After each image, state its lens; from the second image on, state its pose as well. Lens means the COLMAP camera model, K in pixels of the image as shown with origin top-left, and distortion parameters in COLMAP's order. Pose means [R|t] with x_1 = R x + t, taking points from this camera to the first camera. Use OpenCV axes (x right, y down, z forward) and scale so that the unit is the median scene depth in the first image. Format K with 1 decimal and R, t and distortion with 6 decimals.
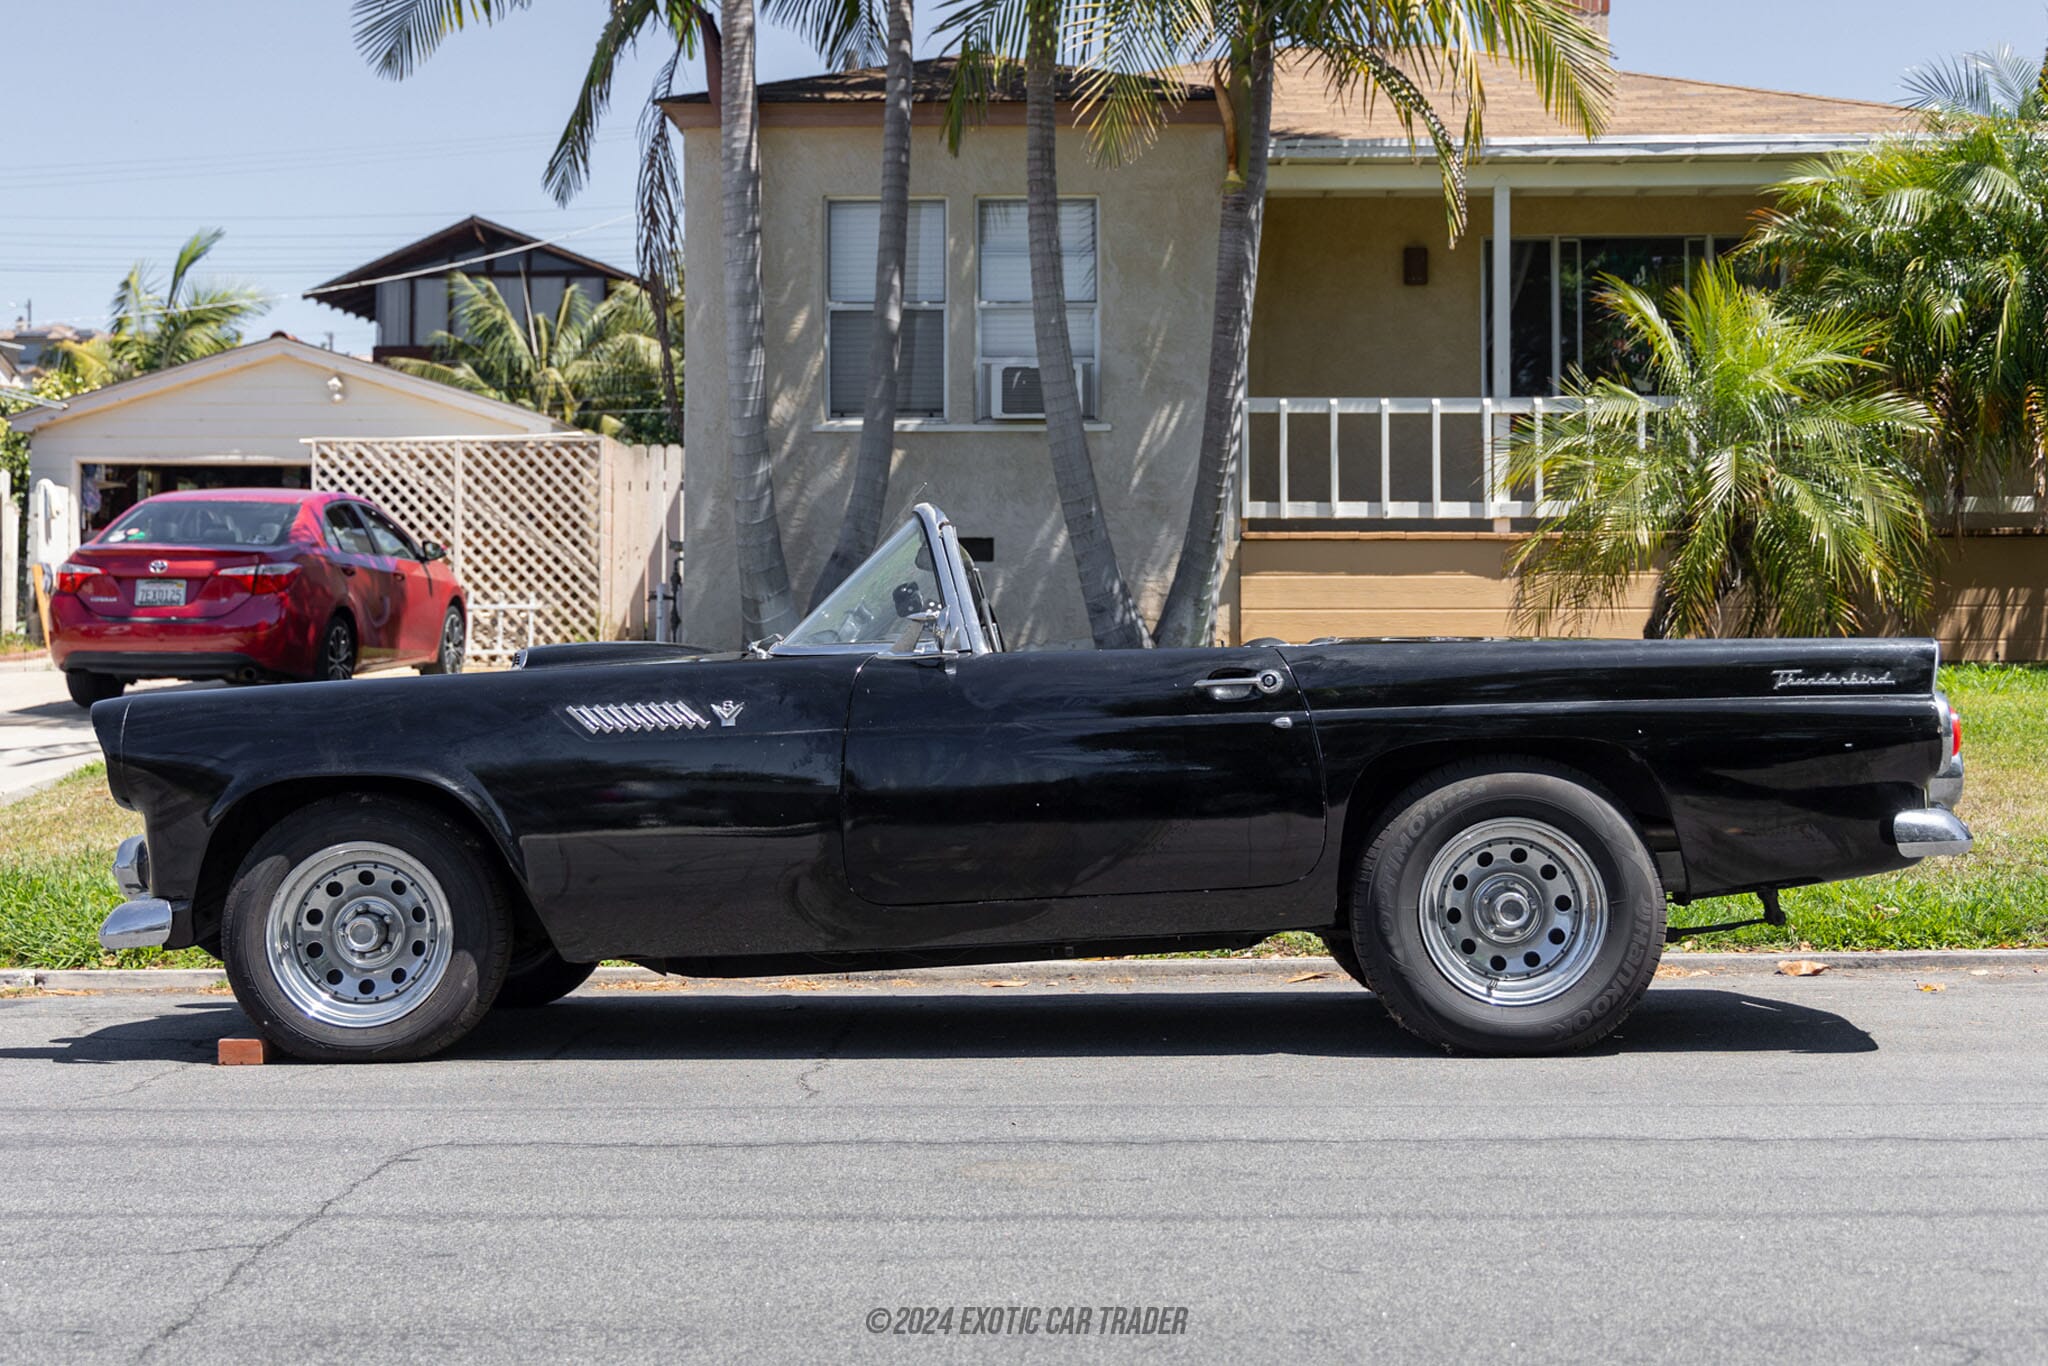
lens RADIAL K [[2572.1, 0, 1024.0], [0, 2572.1, 683.0], [0, 0, 1]] dist [0.001765, -0.002509]
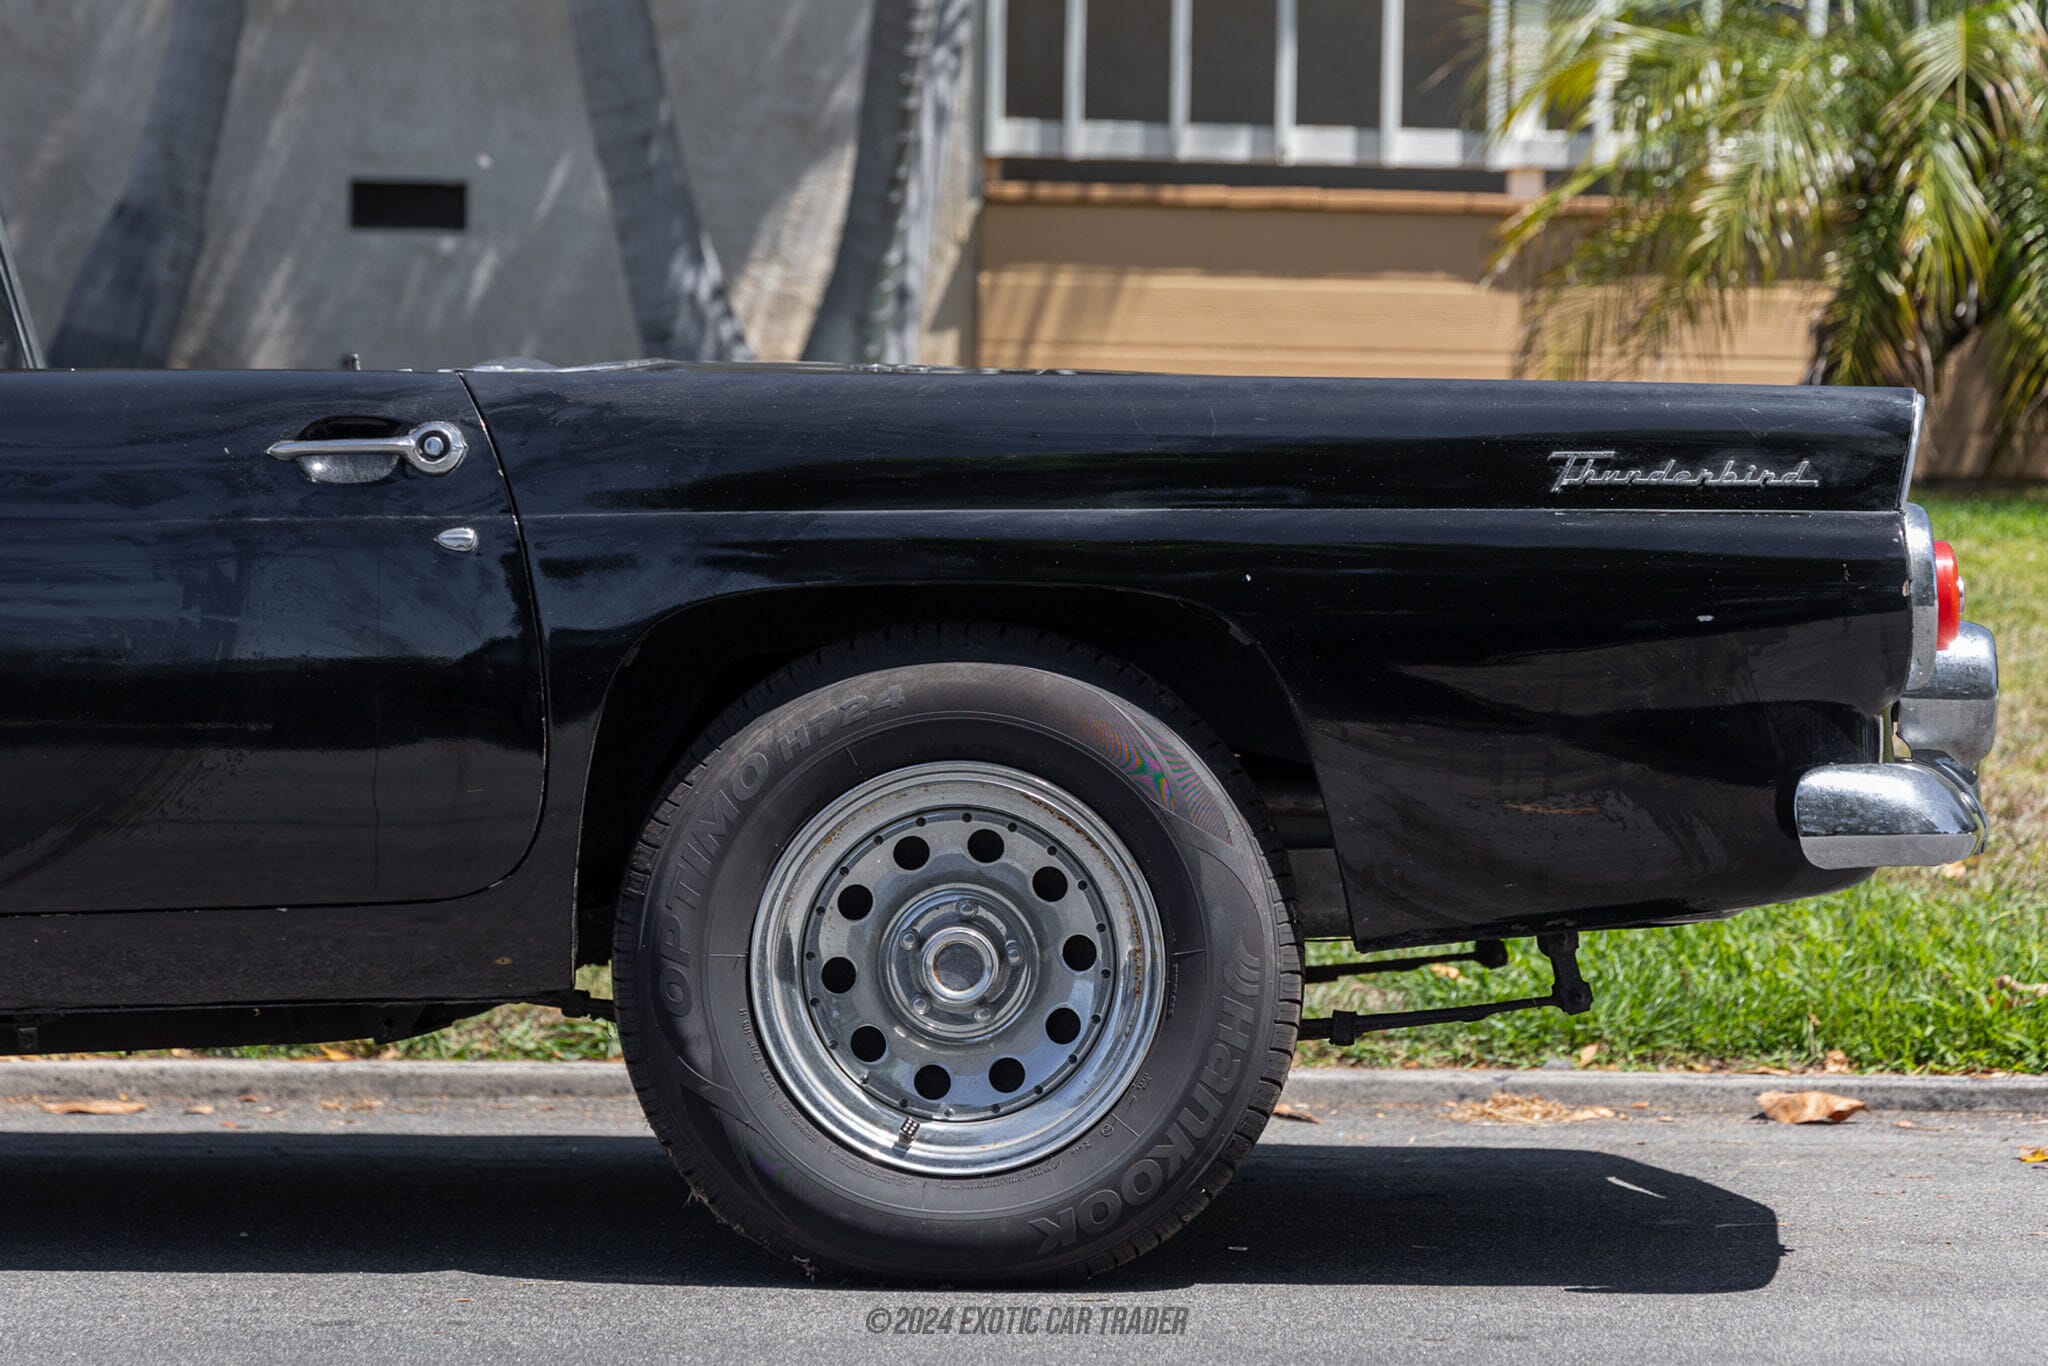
lens RADIAL K [[5107.9, 0, 1024.0], [0, 5107.9, 683.0], [0, 0, 1]] dist [0.073590, -0.259101]
pose [[0.999446, 0.022526, 0.024510, 0.140634], [-0.023317, 0.999200, 0.032484, 0.007146], [-0.023758, -0.033037, 0.999172, 0.080434]]
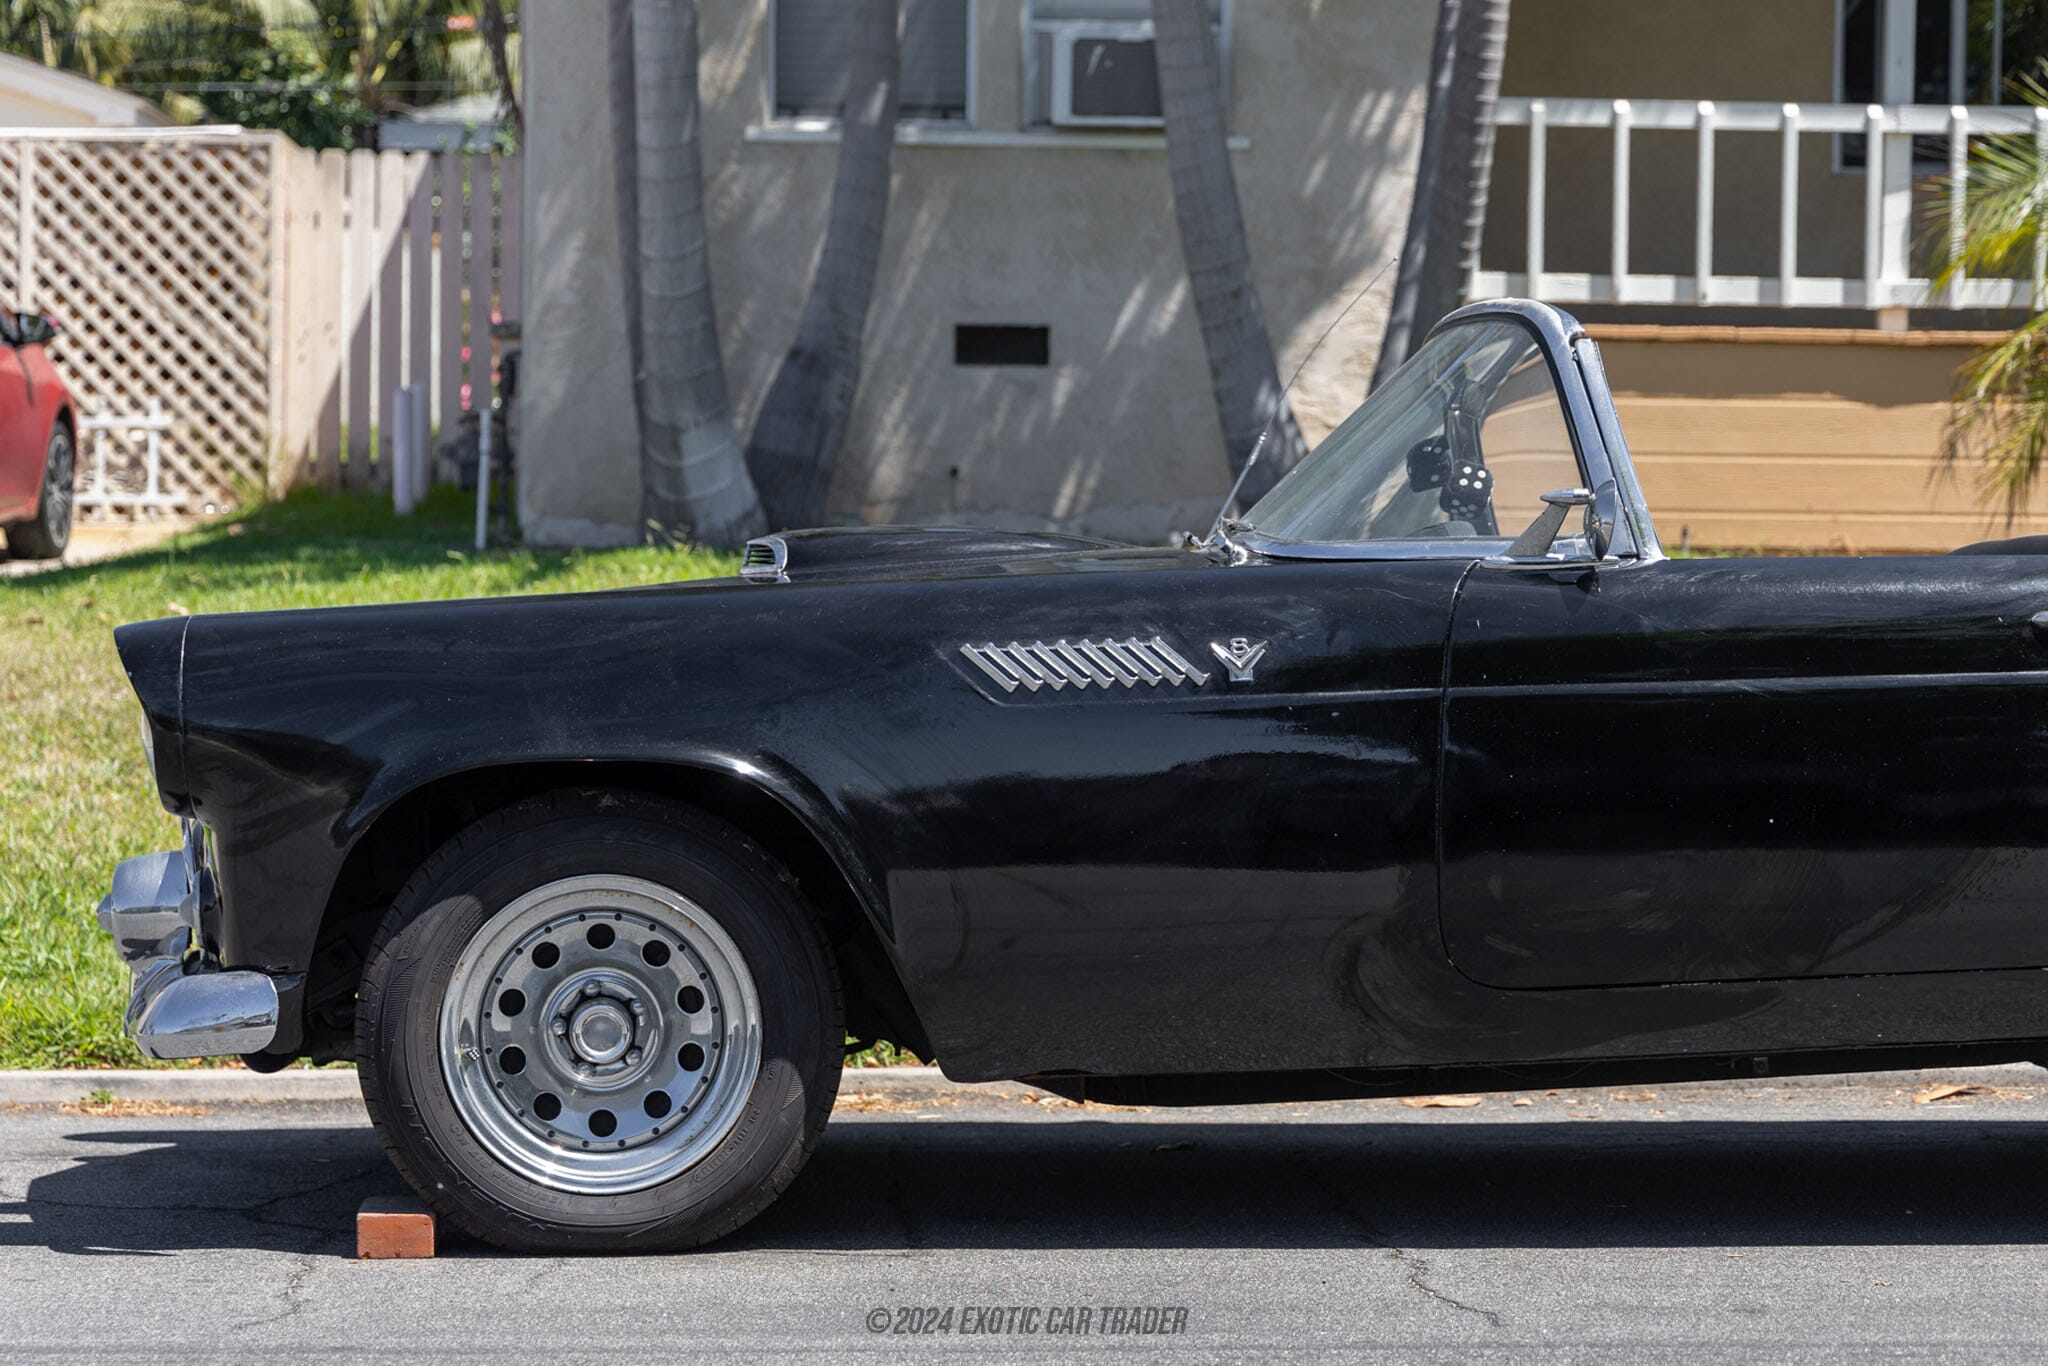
lens RADIAL K [[4226.7, 0, 1019.2], [0, 4226.7, 767.5], [0, 0, 1]] dist [0.000070, 0.110387]
pose [[0.996945, 0.008482, 0.077639, -0.190653], [-0.012553, 0.998563, 0.052103, -0.010383], [-0.077085, -0.052919, 0.995619, 0.038548]]
